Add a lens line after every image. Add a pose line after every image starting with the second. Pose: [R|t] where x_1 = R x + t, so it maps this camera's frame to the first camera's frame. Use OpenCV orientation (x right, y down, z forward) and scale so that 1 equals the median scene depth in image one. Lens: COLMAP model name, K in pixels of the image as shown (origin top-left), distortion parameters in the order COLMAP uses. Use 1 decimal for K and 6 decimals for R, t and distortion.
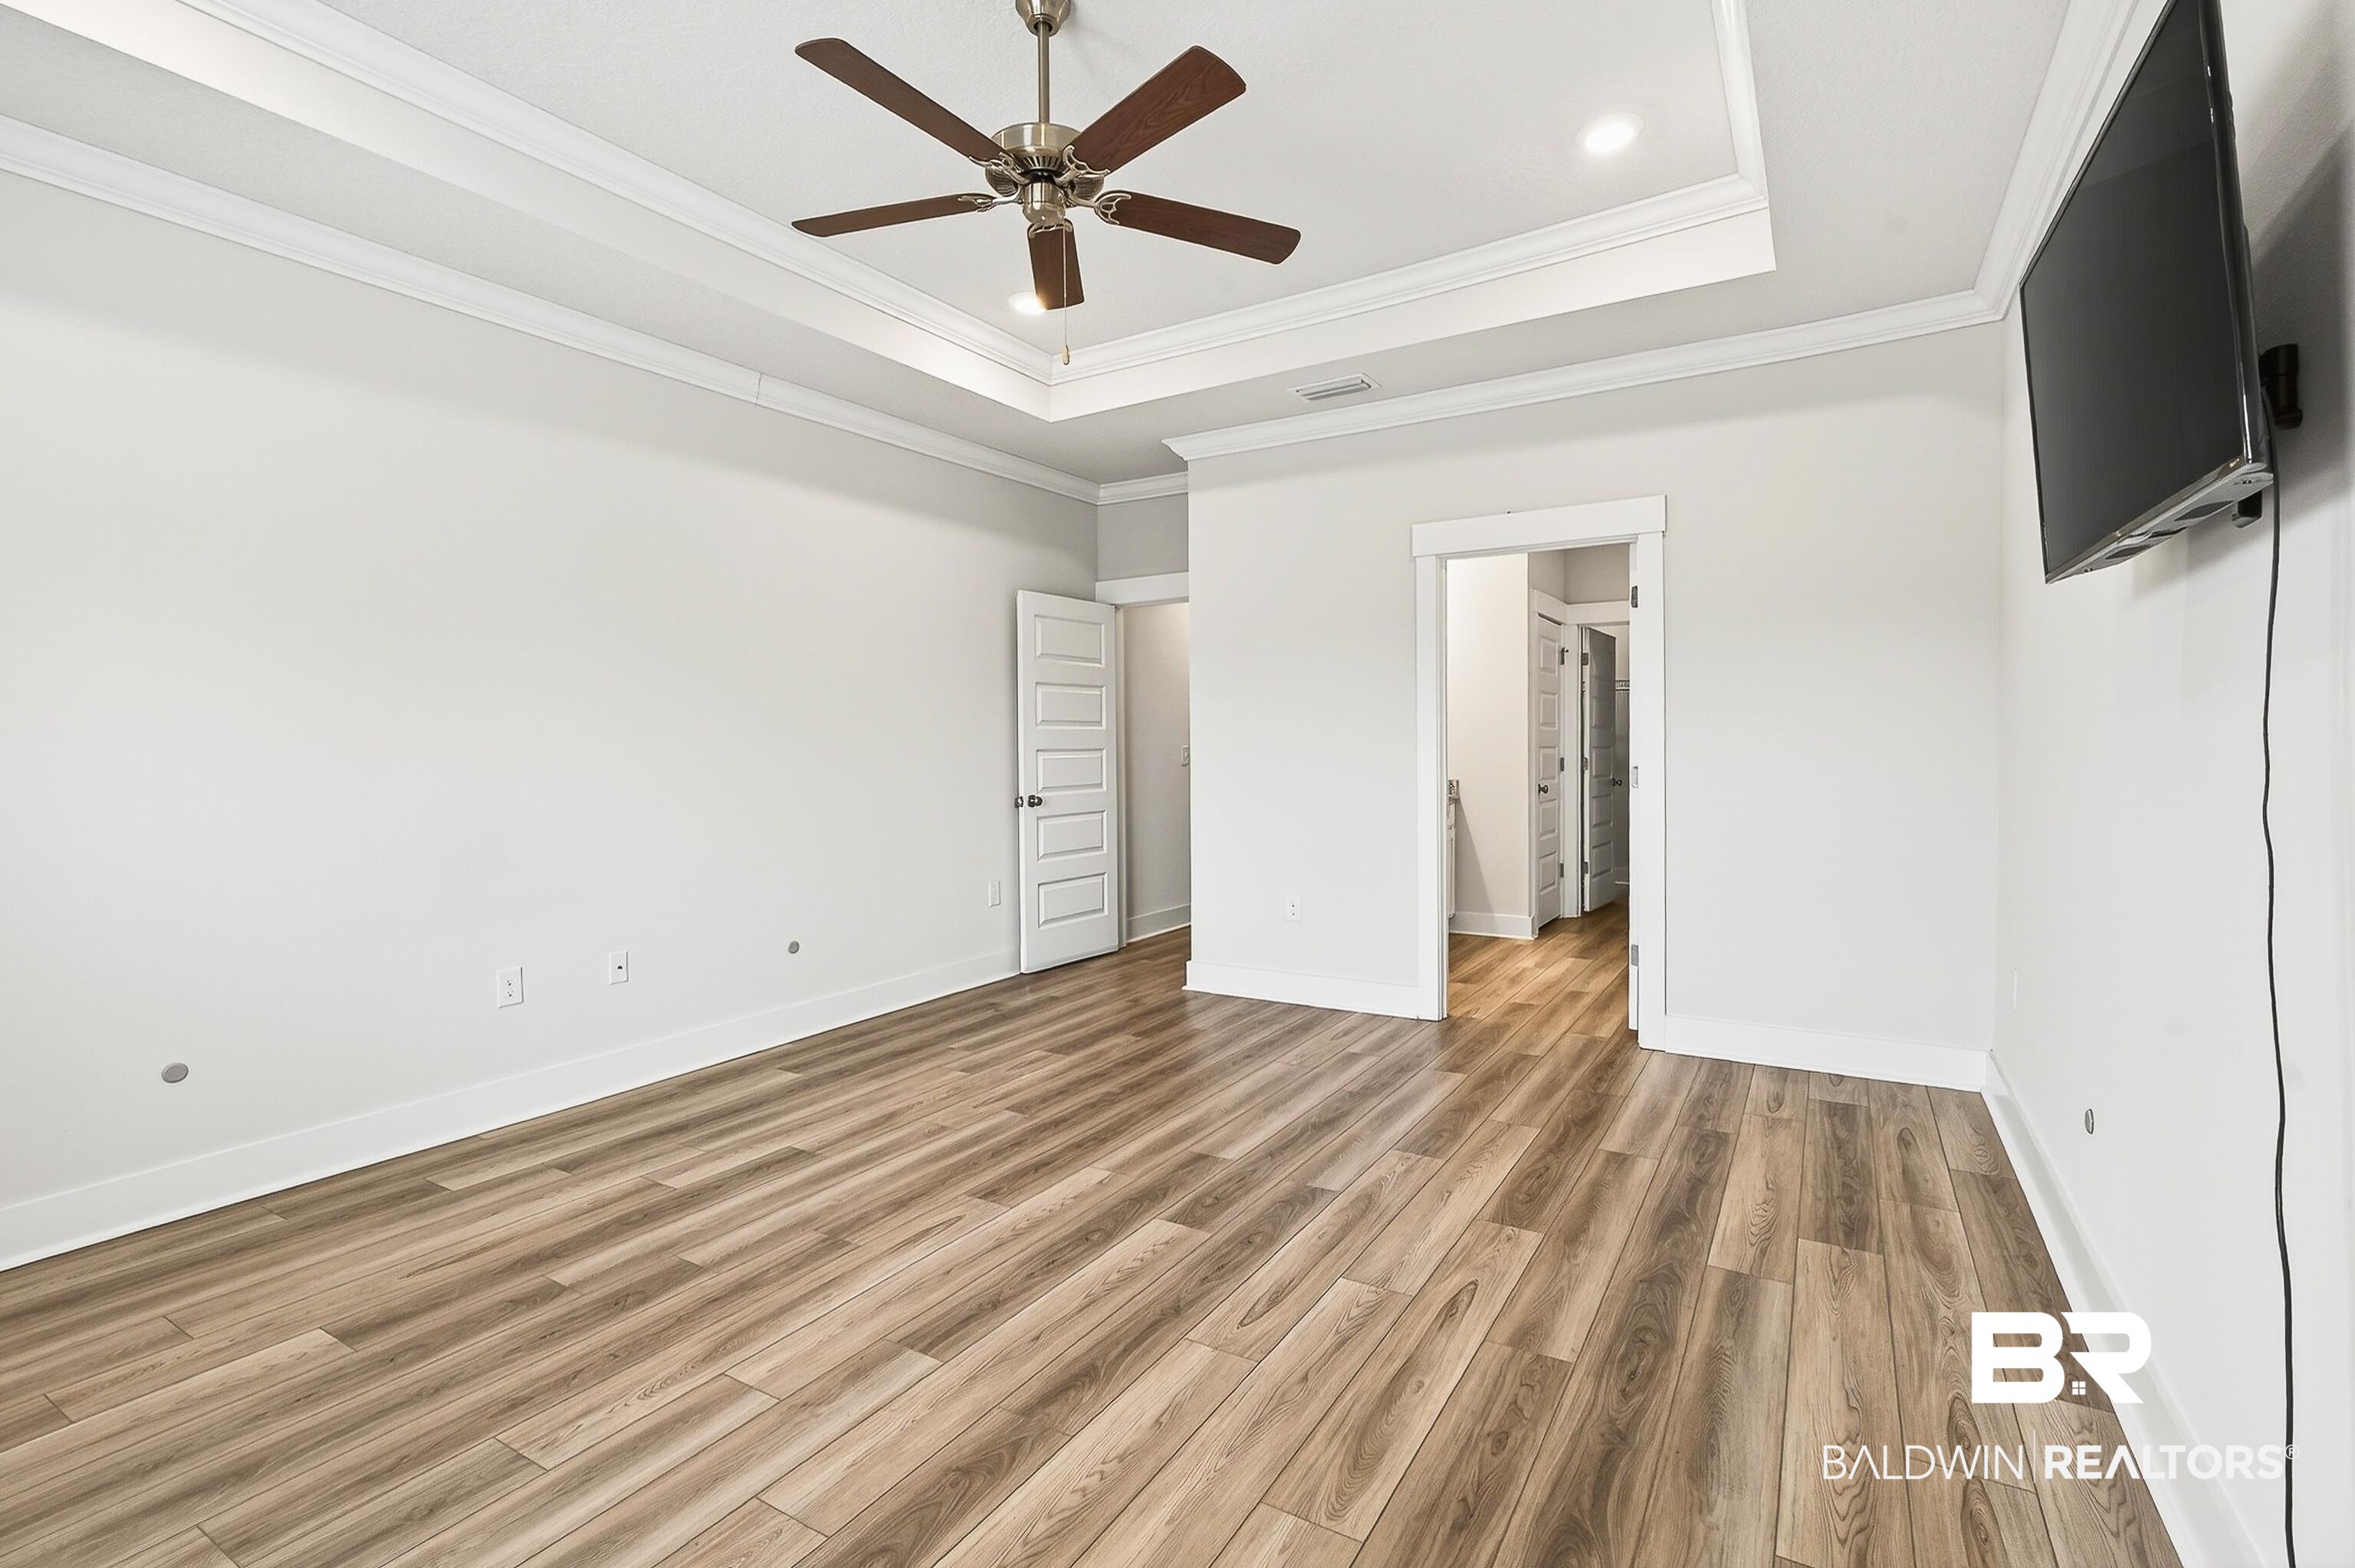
lens RADIAL K [[1080.7, 0, 1179.9], [0, 1080.7, 769.2], [0, 0, 1]] dist [-0.006292, 0.001720]
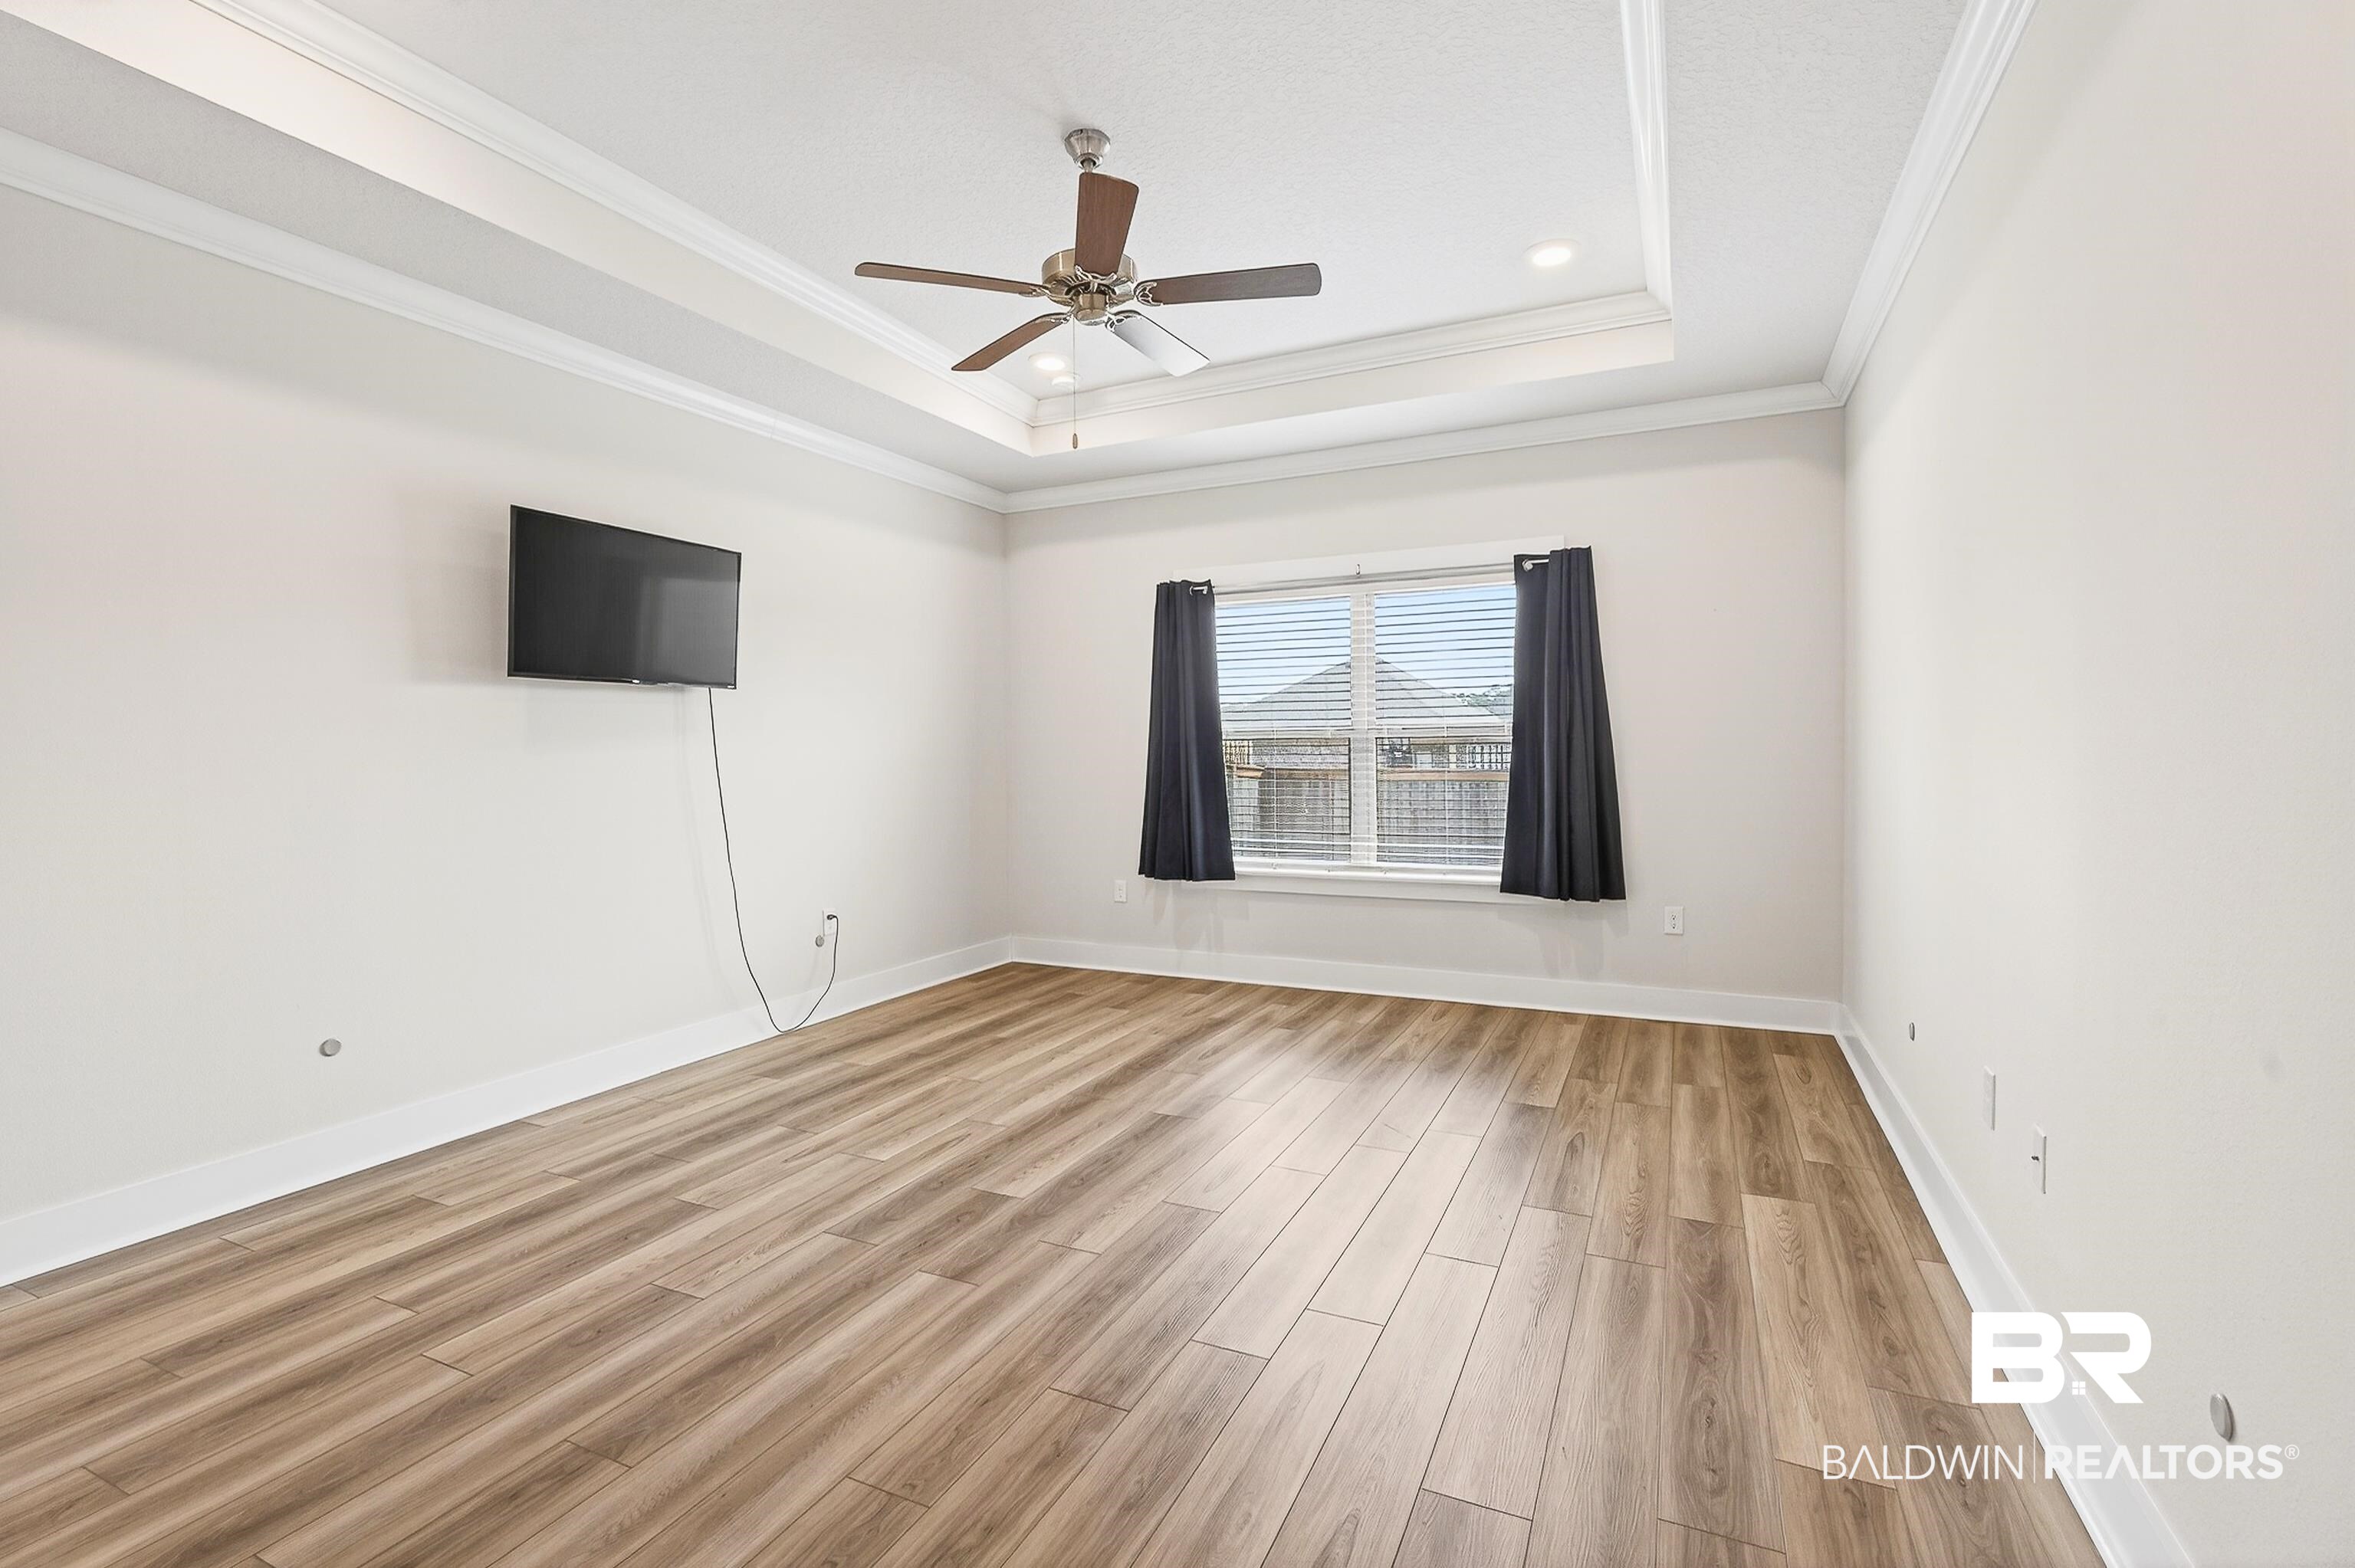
lens RADIAL K [[1080.7, 0, 1180.5], [0, 1080.7, 769.1], [0, 0, 1]] dist [-0.006292, 0.001720]
pose [[-0.994659, 0.025552, -0.100003, -0.080094], [0.021868, 0.999047, 0.037769, -0.044445], [0.100873, 0.035380, -0.994270, 2.007867]]
